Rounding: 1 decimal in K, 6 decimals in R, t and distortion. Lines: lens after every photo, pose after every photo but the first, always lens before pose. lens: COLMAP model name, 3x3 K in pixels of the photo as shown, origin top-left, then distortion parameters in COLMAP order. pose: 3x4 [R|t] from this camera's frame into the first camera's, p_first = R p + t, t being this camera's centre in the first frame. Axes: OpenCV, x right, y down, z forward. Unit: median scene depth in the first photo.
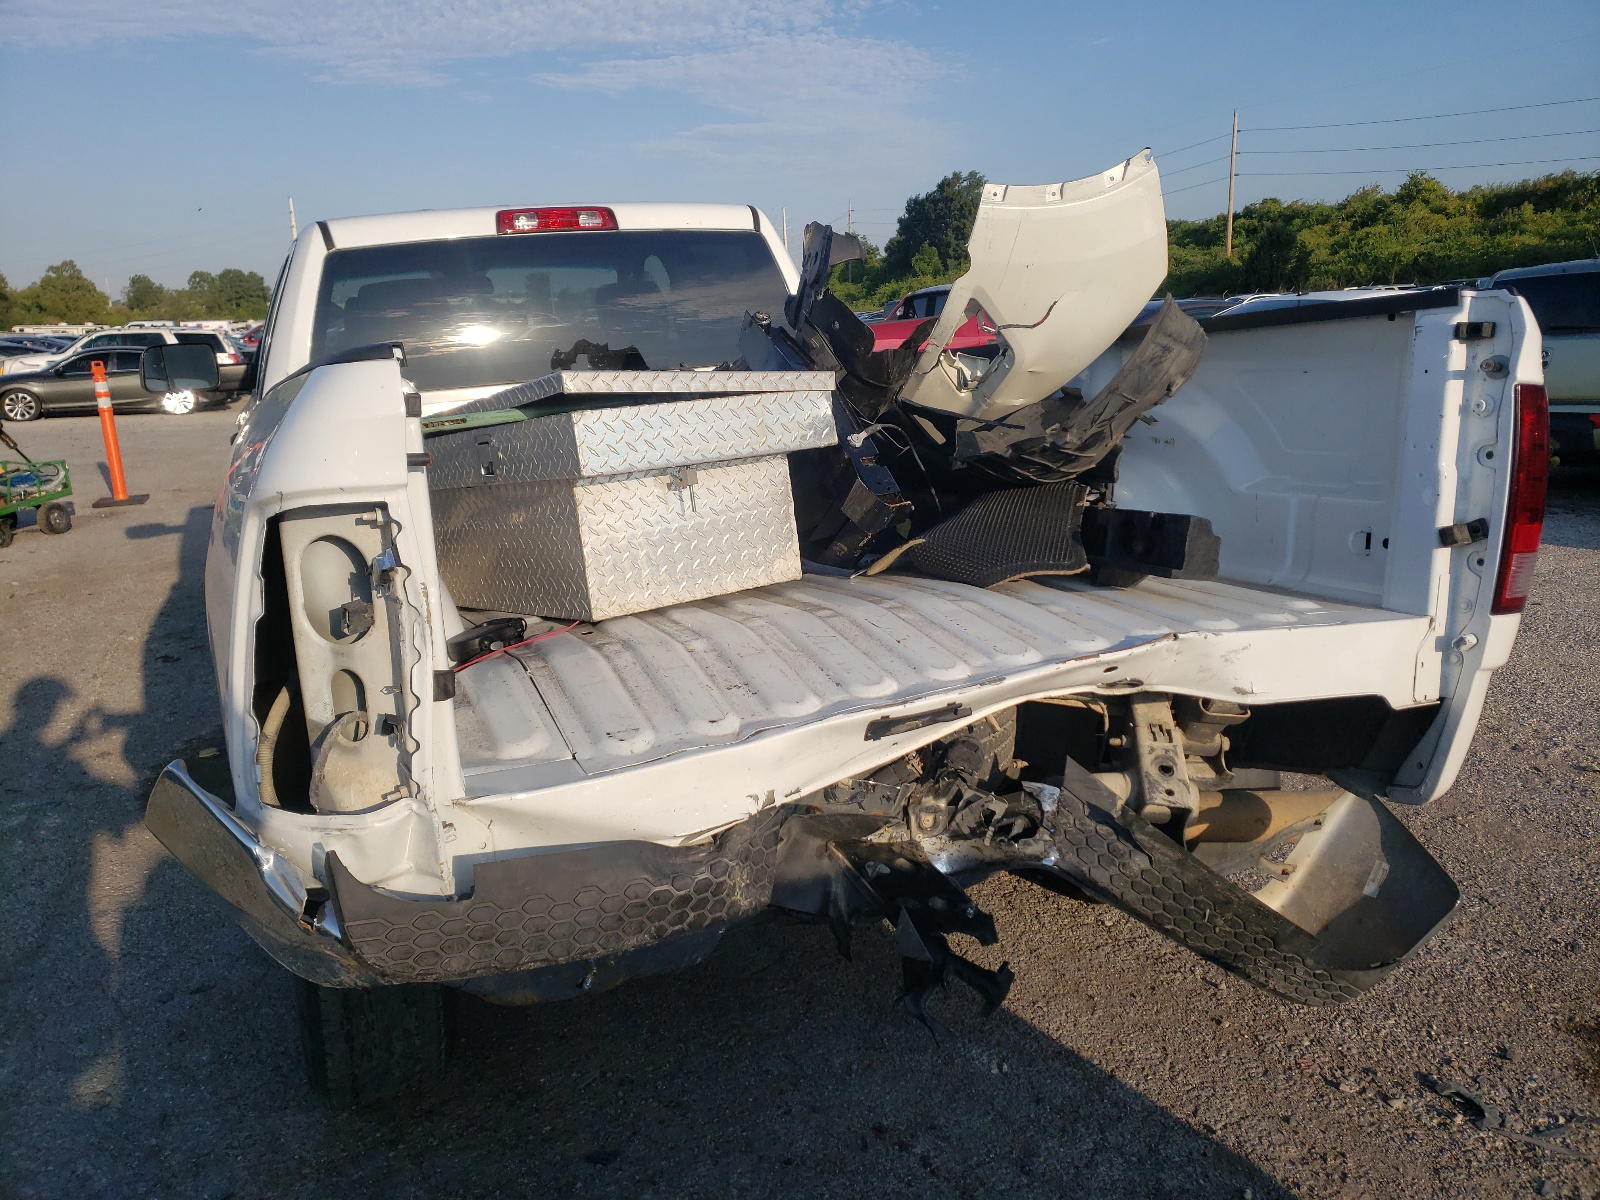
lens RADIAL K [[1244.4, 0, 800.0], [0, 1244.4, 596.9], [0, 0, 1]] dist [0.083369, -0.106223]
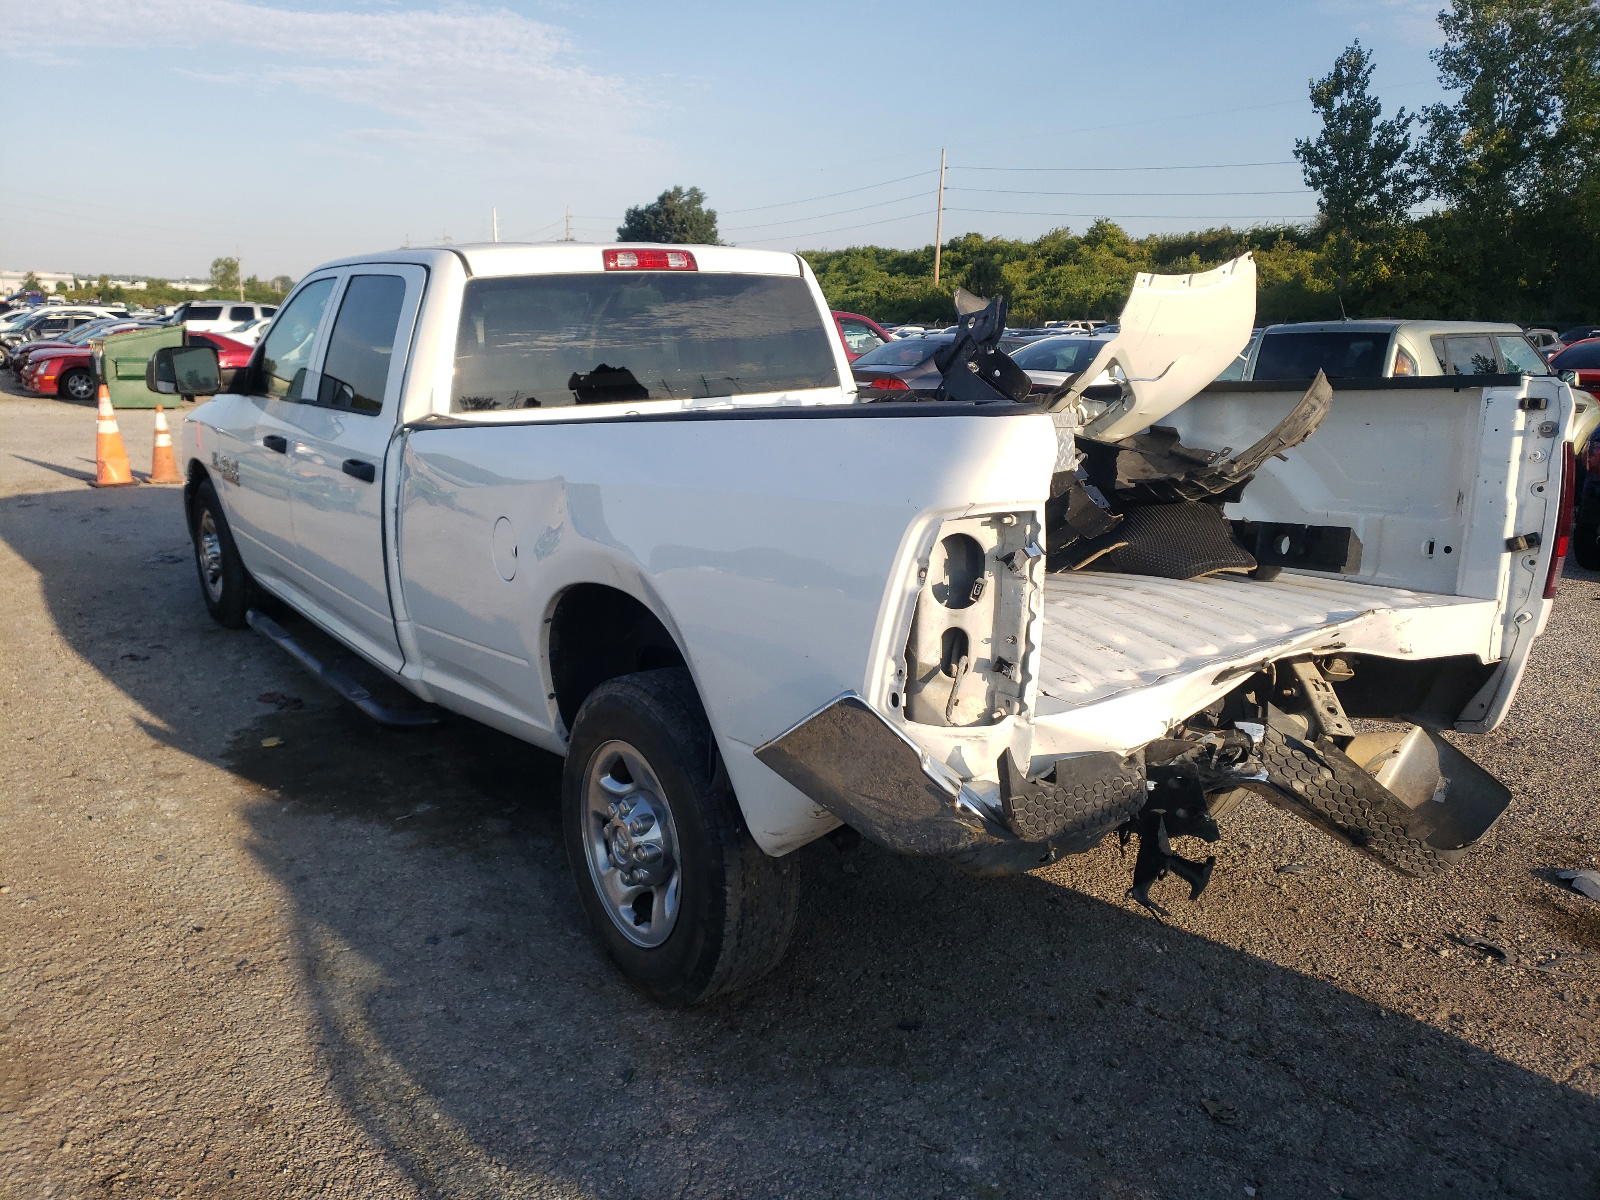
lens RADIAL K [[1244.4, 0, 800.0], [0, 1244.4, 596.9], [0, 0, 1]] dist [0.083369, -0.106223]
pose [[0.977274, 0.002490, 0.211964, -0.576002], [-0.000499, 0.999955, -0.009442, 0.025667], [-0.211978, 0.009122, 0.977232, -0.235816]]
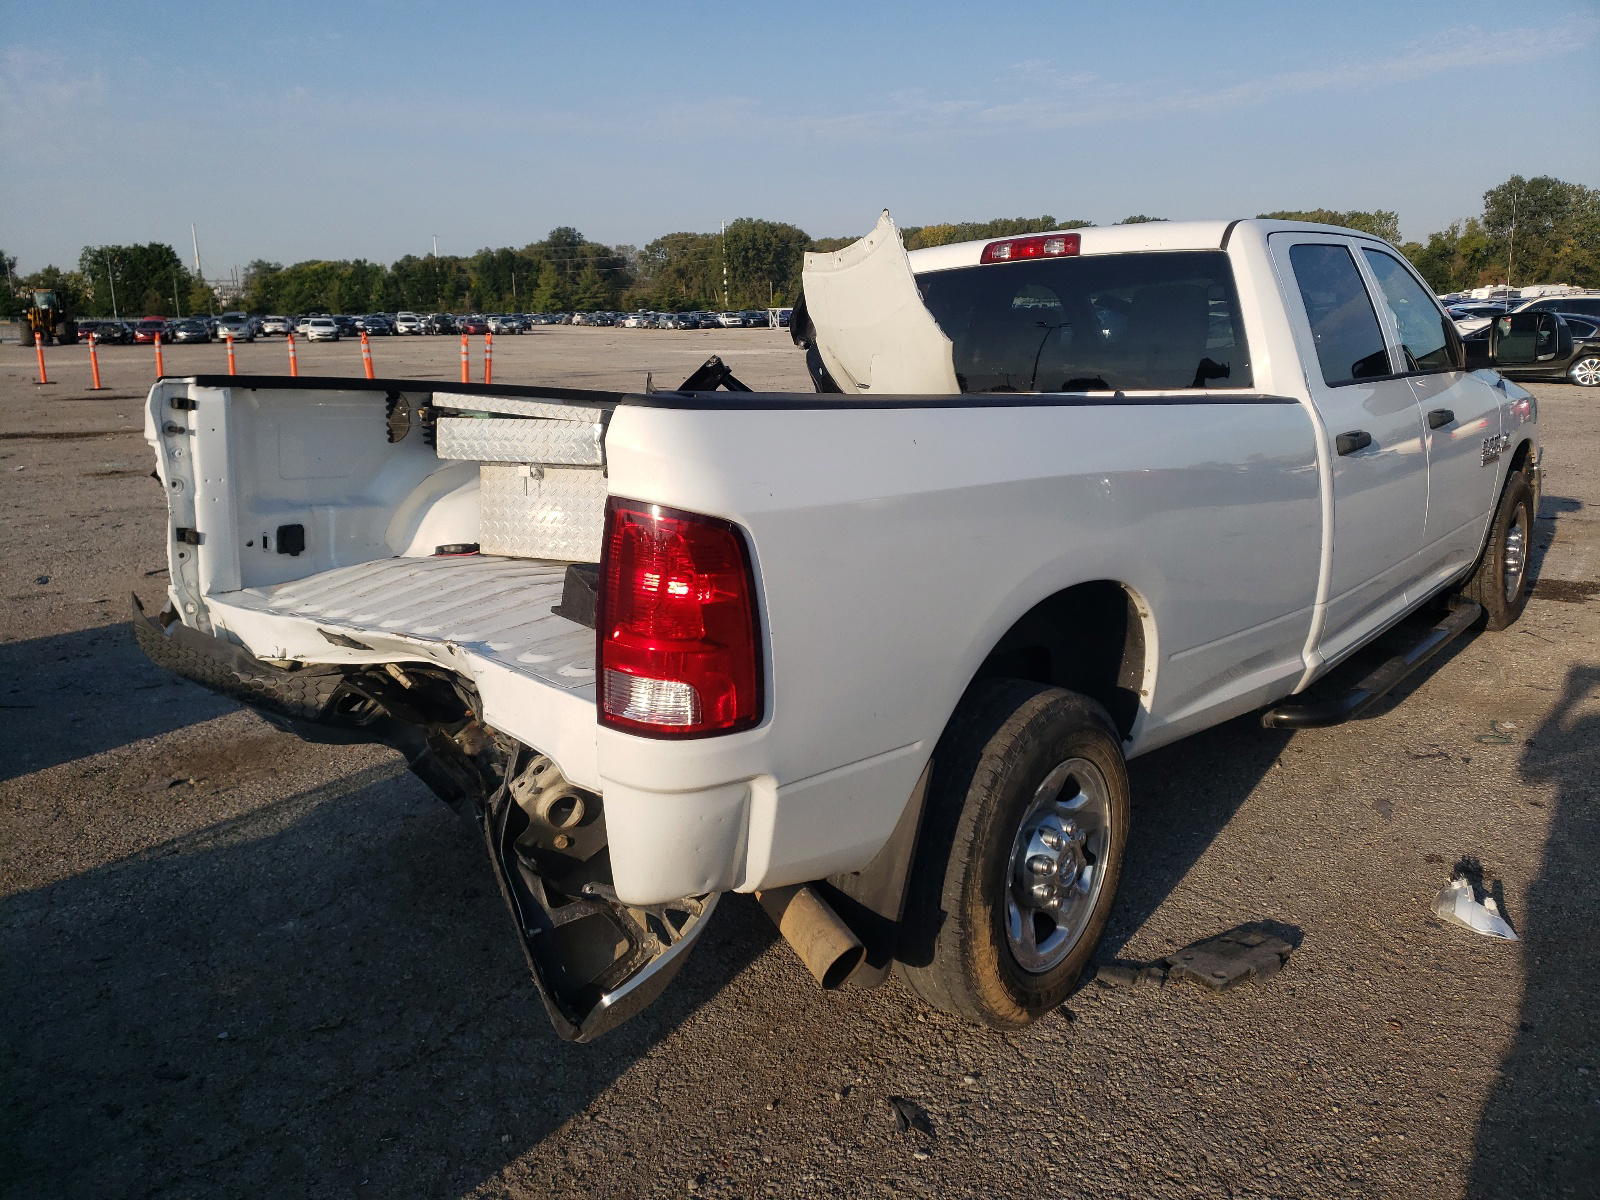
lens RADIAL K [[1244.4, 0, 800.0], [0, 1244.4, 596.9], [0, 0, 1]] dist [0.083369, -0.106223]
pose [[0.477010, 0.222600, -0.850242, 1.375789], [-0.195633, 0.970017, 0.144202, -0.232735], [0.856848, 0.097550, 0.506256, 0.568587]]
